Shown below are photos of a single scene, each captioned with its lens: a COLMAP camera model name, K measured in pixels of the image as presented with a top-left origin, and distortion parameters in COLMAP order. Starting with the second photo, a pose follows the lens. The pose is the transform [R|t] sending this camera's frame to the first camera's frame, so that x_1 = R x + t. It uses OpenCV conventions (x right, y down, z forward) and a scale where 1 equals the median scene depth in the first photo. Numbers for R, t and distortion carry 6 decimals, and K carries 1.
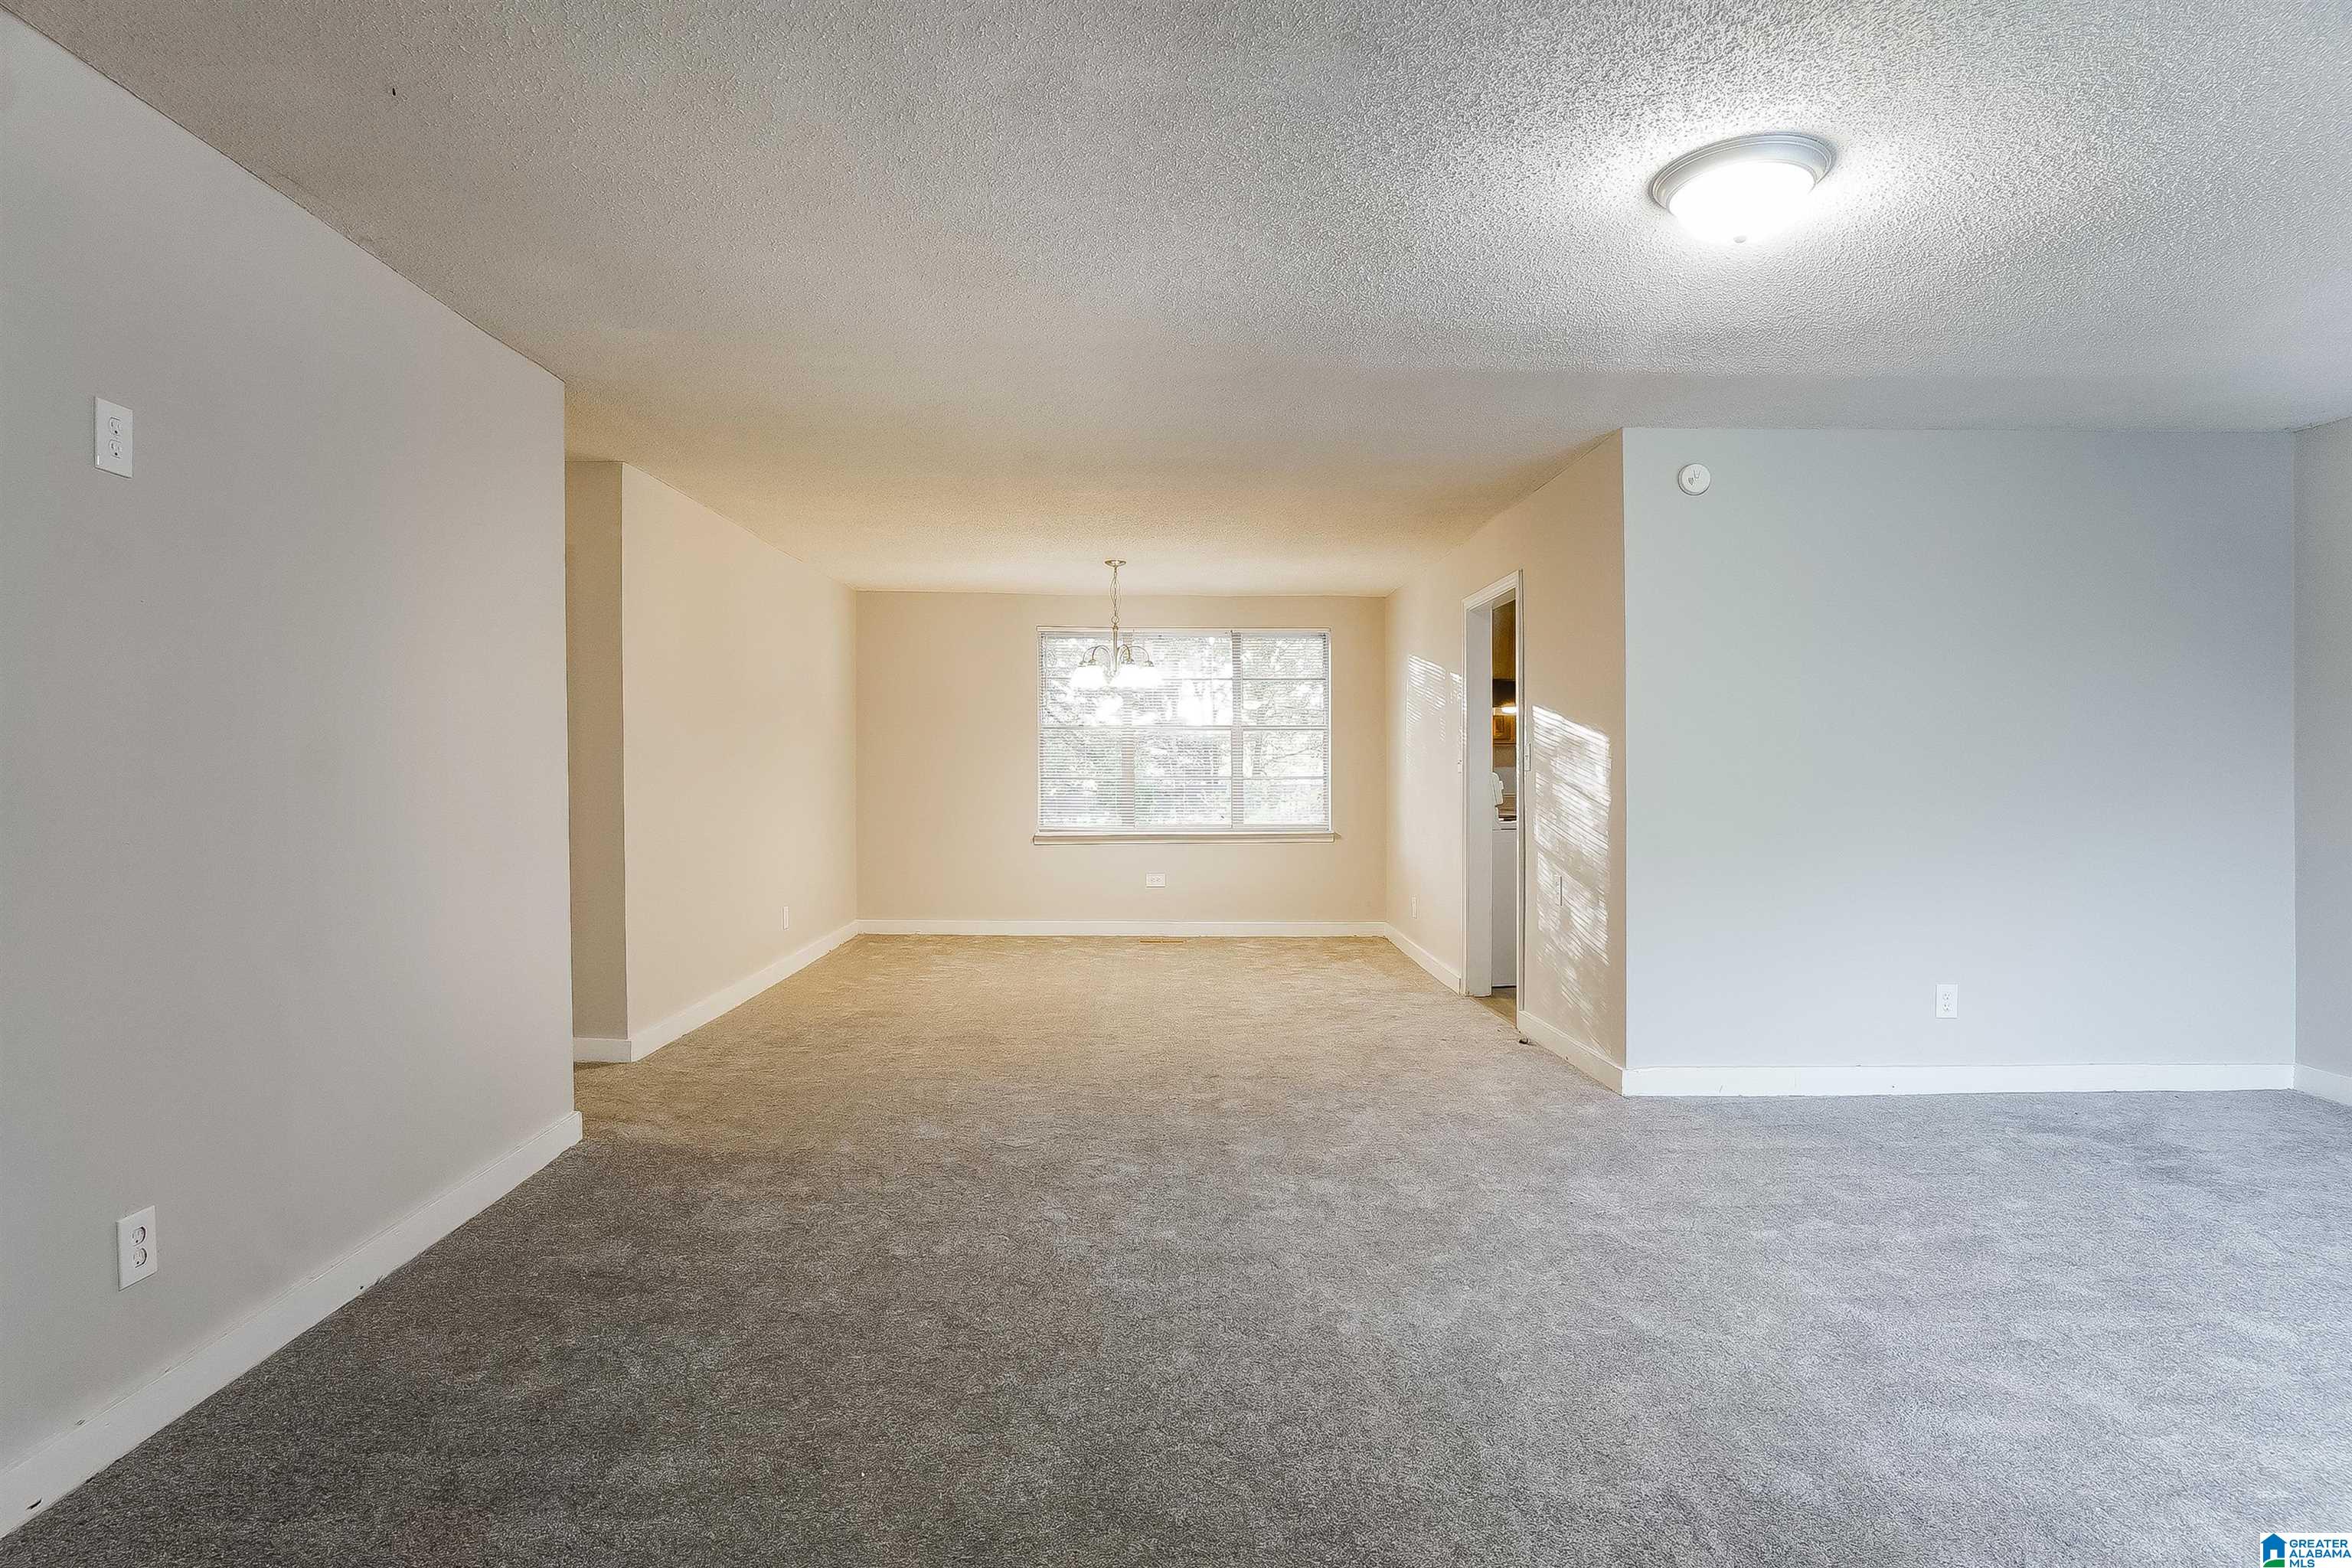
lens RADIAL K [[1230.7, 0, 1174.1], [0, 1230.7, 791.4], [0, 0, 1]] dist [-0.004226, 0.001307]
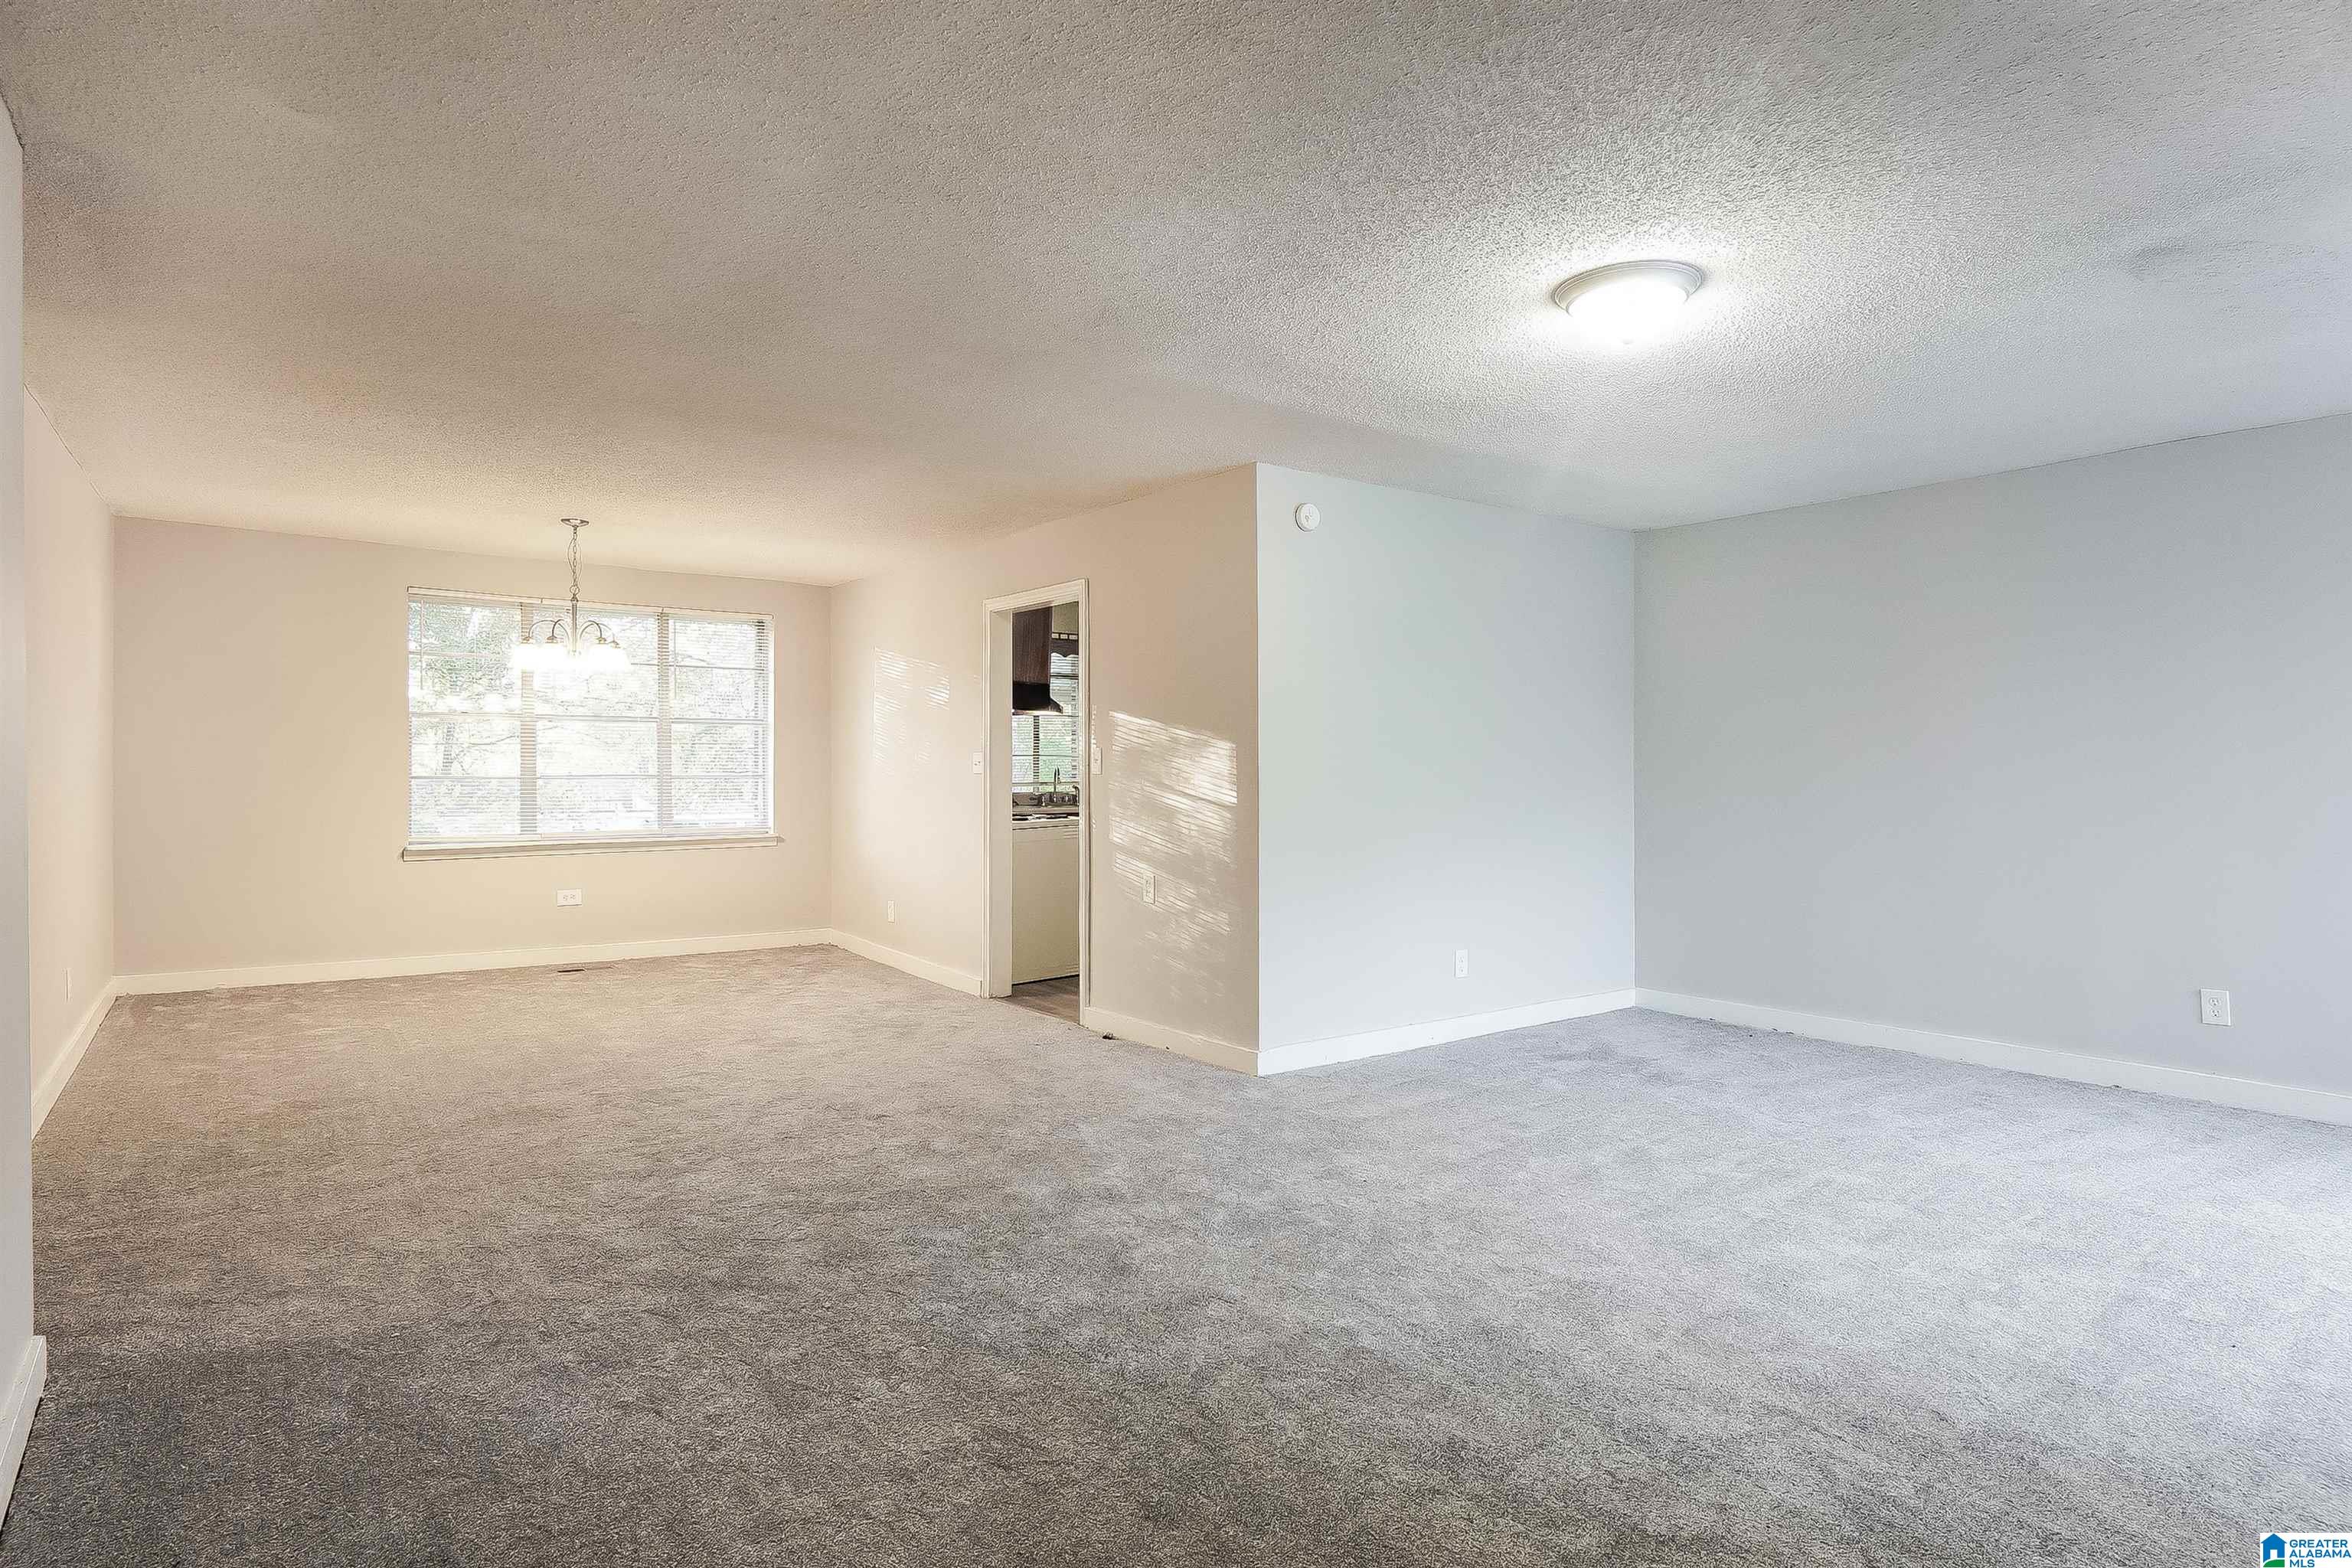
lens RADIAL K [[1230.7, 0, 1174.8], [0, 1230.7, 772.8], [0, 0, 1]] dist [-0.004226, 0.001307]
pose [[0.830412, 0.001430, 0.557148, -0.296644], [0.003680, 0.999961, -0.008052, -0.011678], [-0.557138, 0.008737, 0.830374, 0.134398]]
